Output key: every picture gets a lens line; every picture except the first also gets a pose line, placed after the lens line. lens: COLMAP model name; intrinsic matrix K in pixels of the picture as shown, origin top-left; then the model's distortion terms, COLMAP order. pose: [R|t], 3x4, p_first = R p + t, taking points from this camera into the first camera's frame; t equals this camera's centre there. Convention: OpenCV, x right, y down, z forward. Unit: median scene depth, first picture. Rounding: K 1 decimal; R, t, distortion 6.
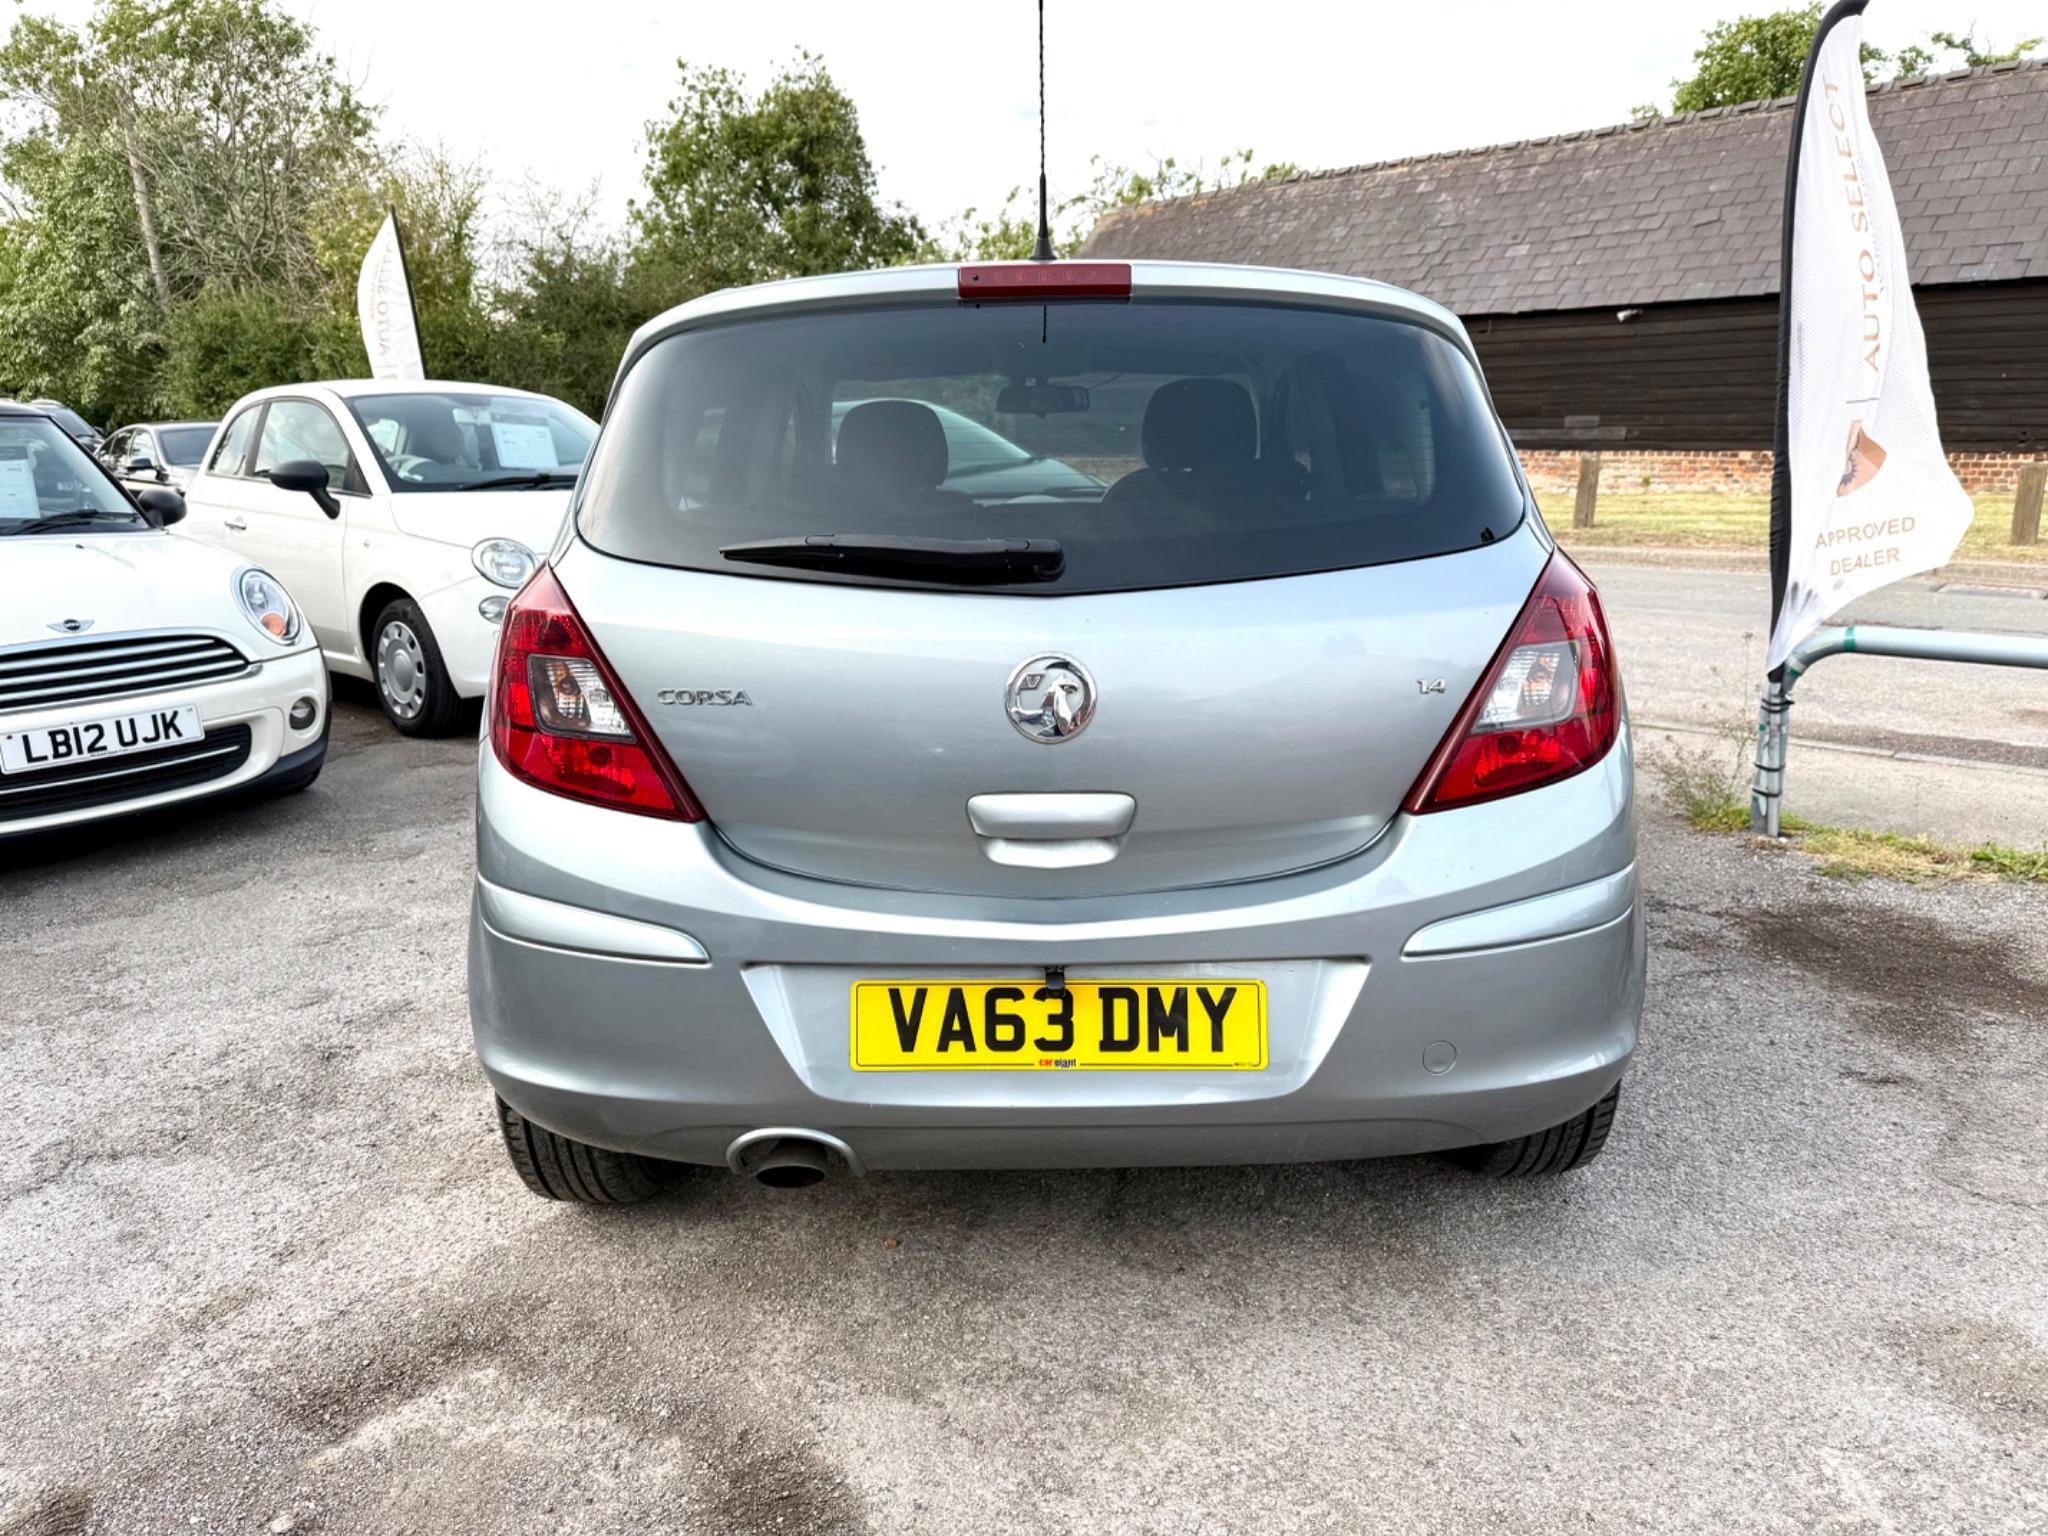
lens RADIAL K [[1470.4, 0, 1035.9], [0, 1470.4, 779.5], [0, 0, 1]] dist [0.020910, -0.027491]
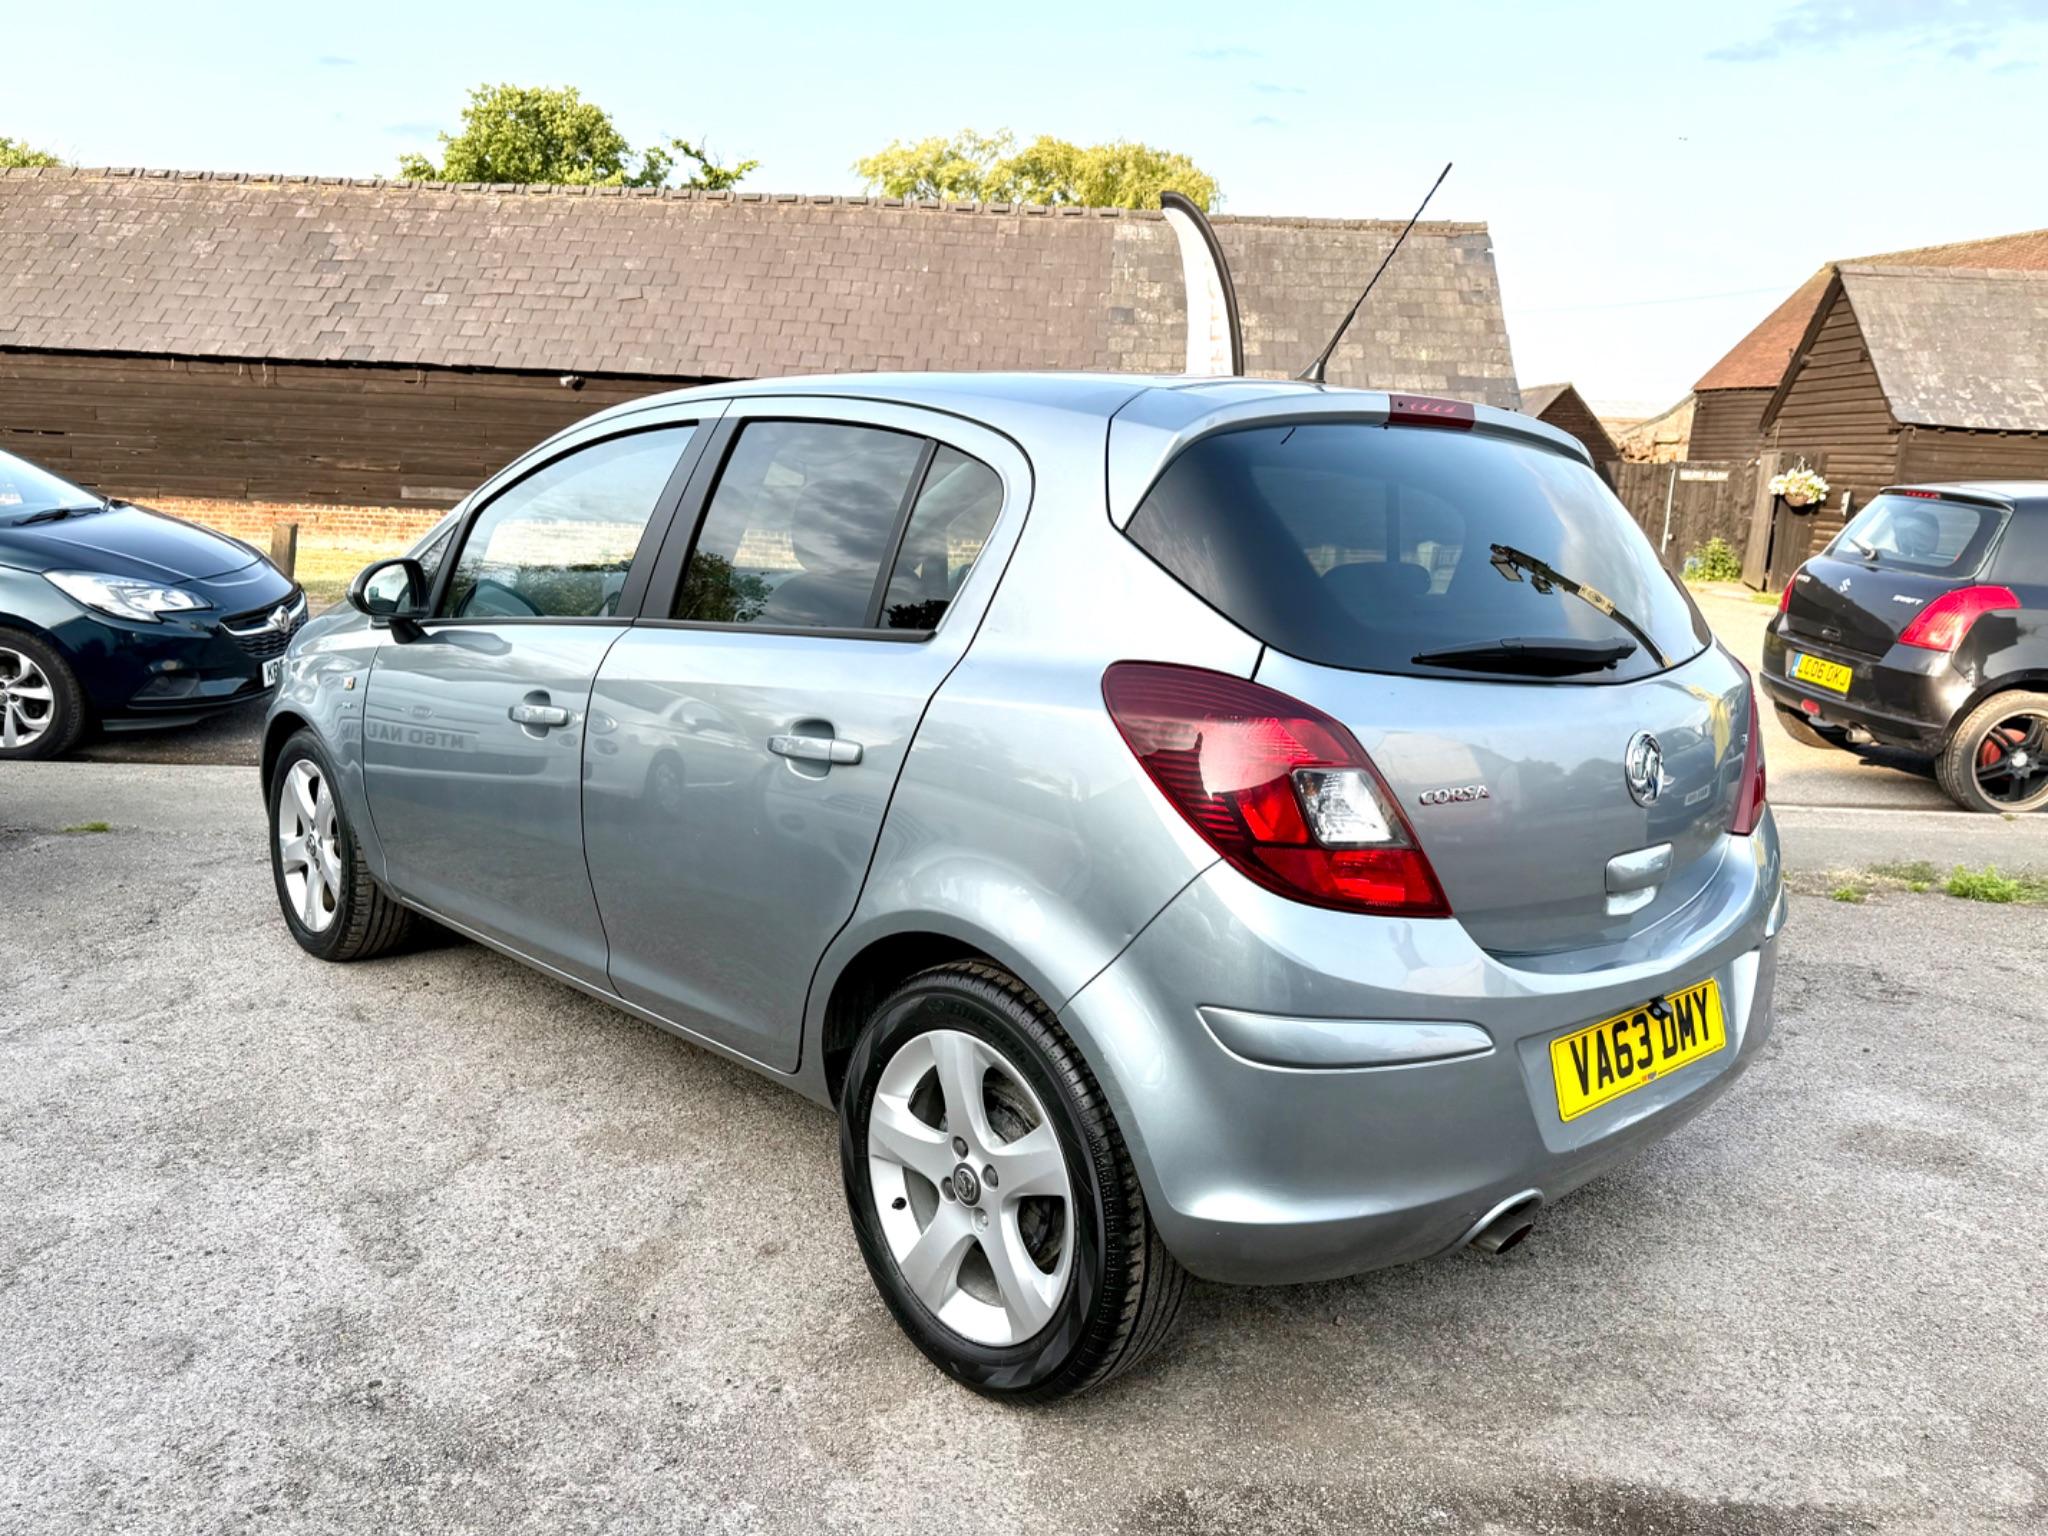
lens RADIAL K [[1594.1, 0, 1033.4], [0, 1594.1, 767.3], [0, 0, 1]] dist [0.025102, -0.036500]
pose [[0.713627, -0.070554, 0.696964, -0.413390], [0.111083, 0.993724, -0.013144, -0.031738], [-0.691662, 0.086801, 0.716986, 0.132755]]
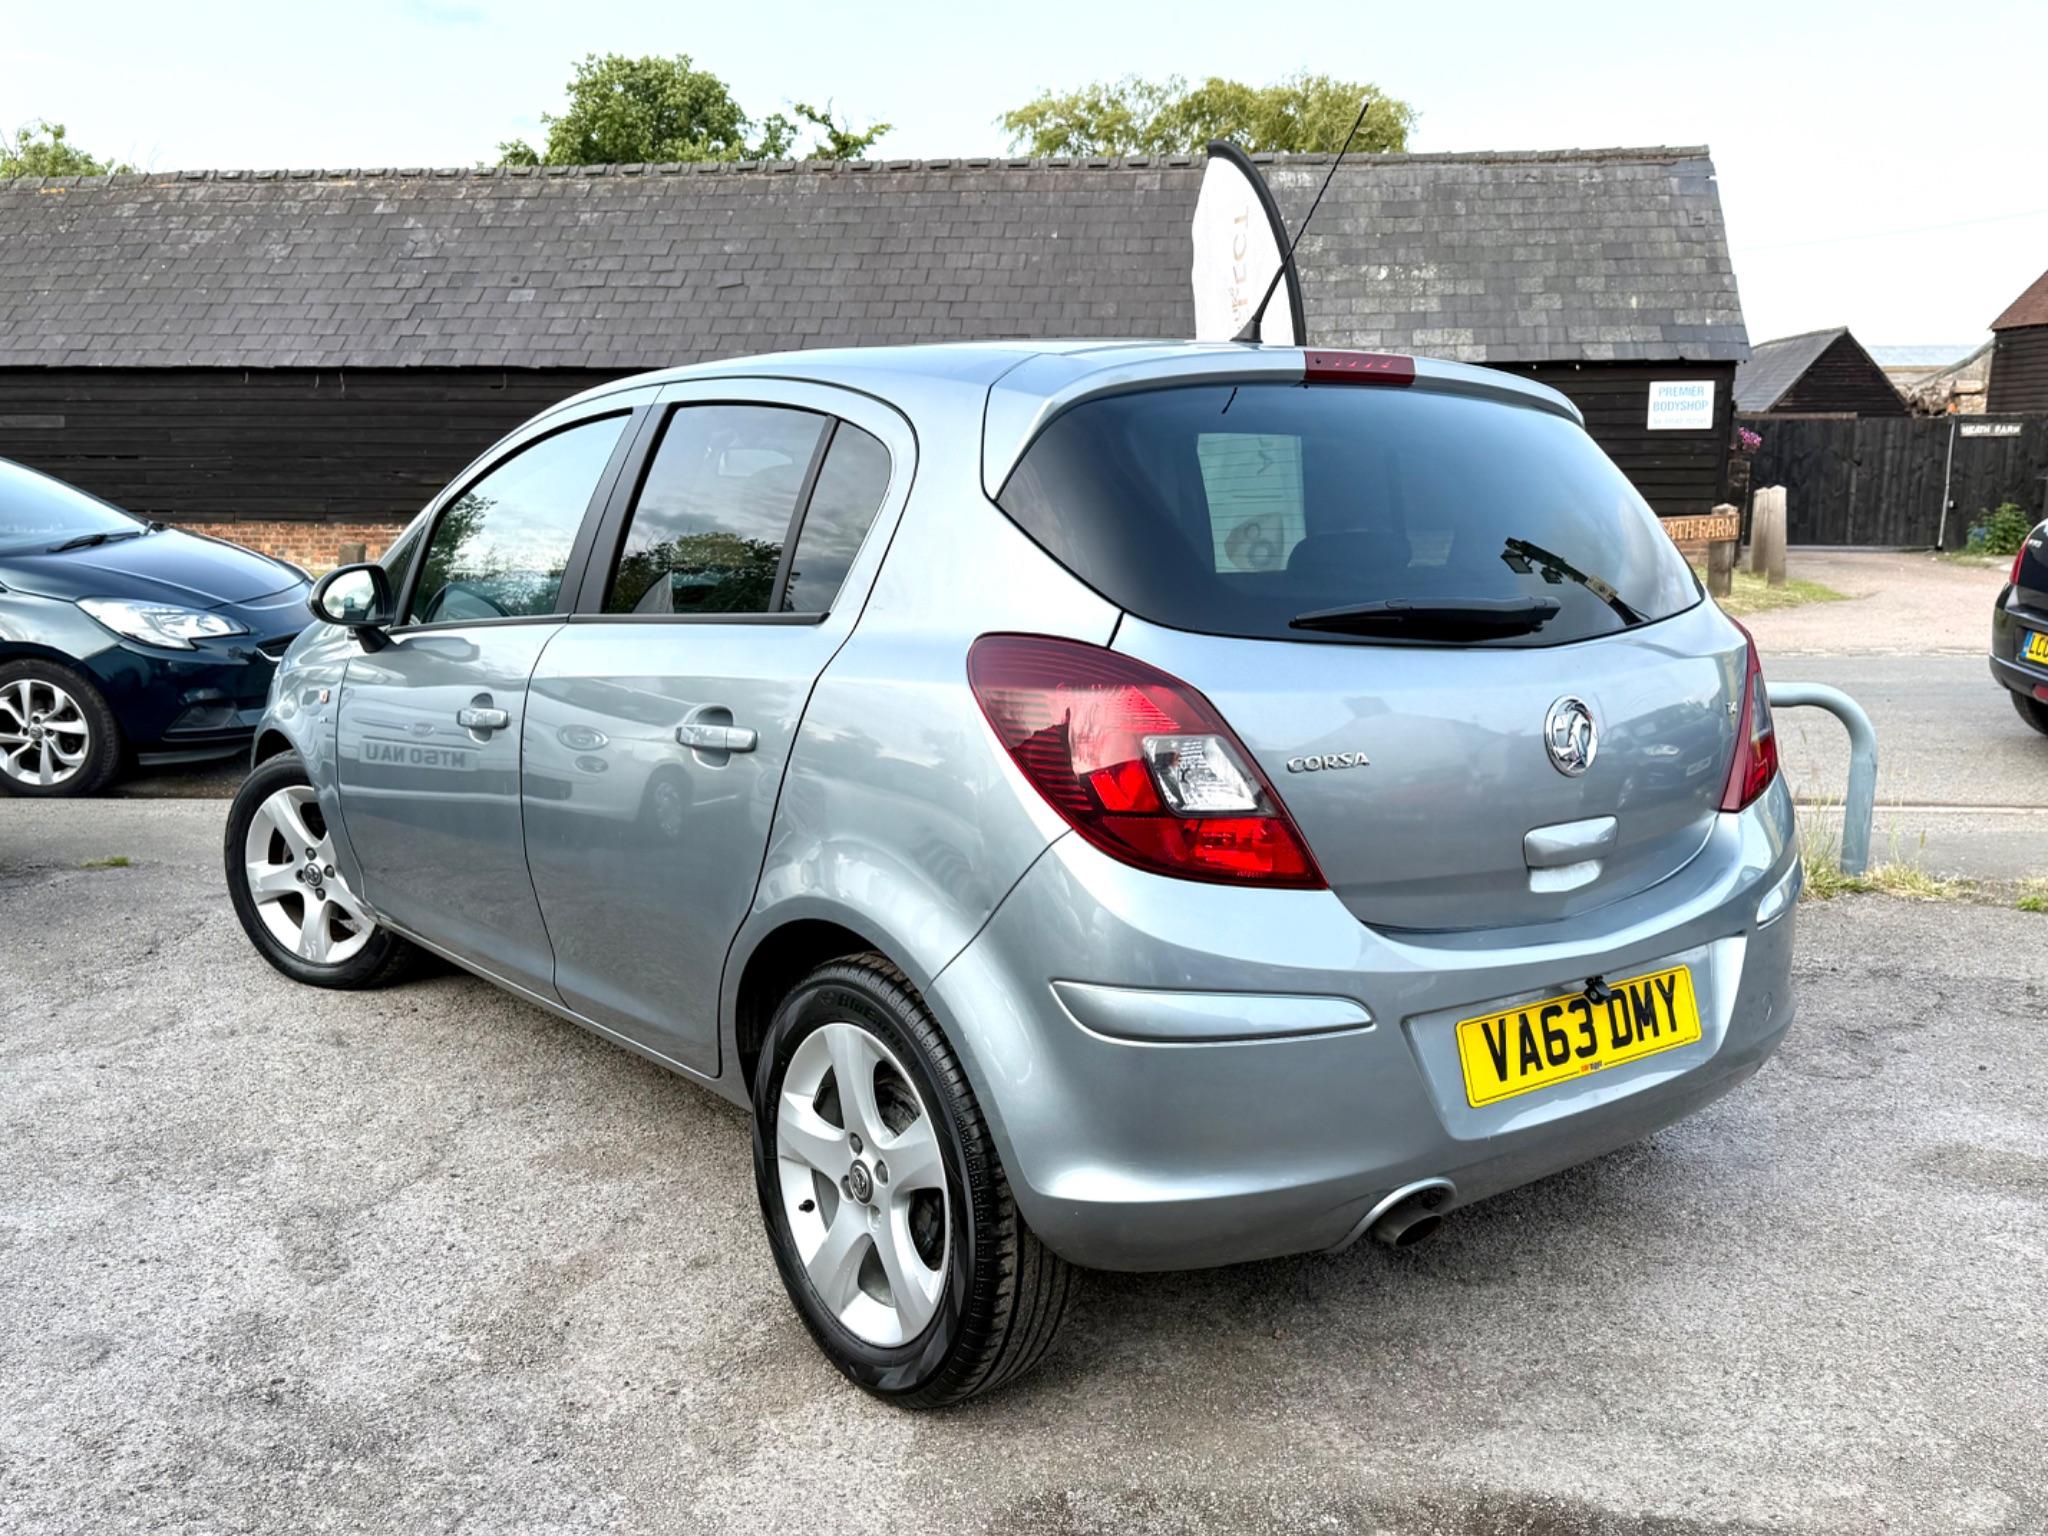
lens RADIAL K [[1835.7, 0, 1044.1], [0, 1835.7, 767.9], [0, 0, 1]] dist [0.048200, -0.078400]
pose [[0.779440, -0.074812, 0.621994, -0.388322], [0.130377, 0.990477, -0.044248, -0.007362], [-0.612760, 0.115582, 0.781771, 0.047766]]
